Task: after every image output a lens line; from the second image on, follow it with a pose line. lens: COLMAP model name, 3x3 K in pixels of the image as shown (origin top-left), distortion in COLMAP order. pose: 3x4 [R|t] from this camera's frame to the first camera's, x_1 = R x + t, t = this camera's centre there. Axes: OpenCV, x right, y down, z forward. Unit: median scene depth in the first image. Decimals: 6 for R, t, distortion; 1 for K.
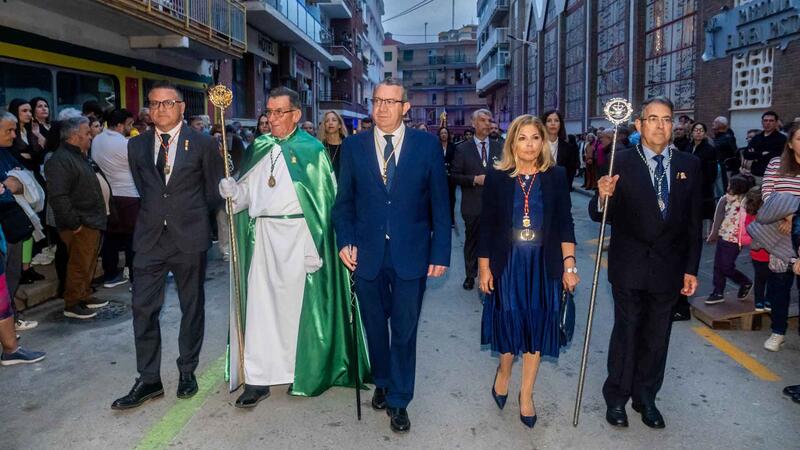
lens RADIAL K [[574.9, 0, 399.5], [0, 574.9, 179.5], [0, 0, 1]] dist [-0.064712, 0.032808]
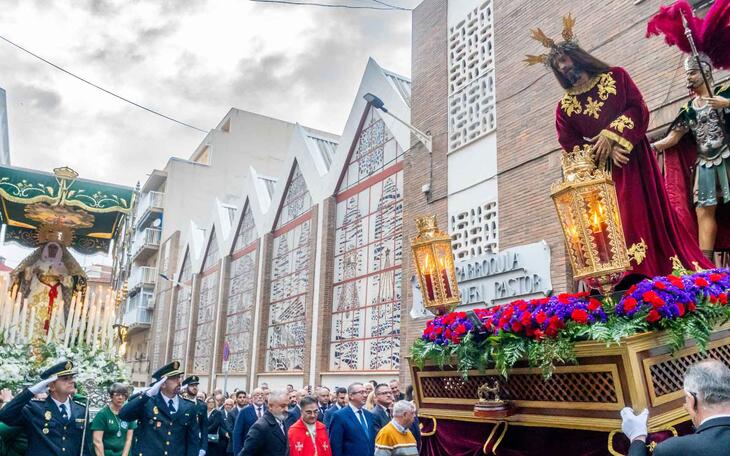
lens RADIAL K [[585.0, 0, 364.3], [0, 585.0, 266.8], [0, 0, 1]] dist [-0.056668, 0.000181]
pose [[0.842452, 0.147281, 0.518250, -0.022501], [0.004526, 0.959942, -0.280162, -0.019962], [-0.538752, 0.238369, 0.808038, 0.205237]]
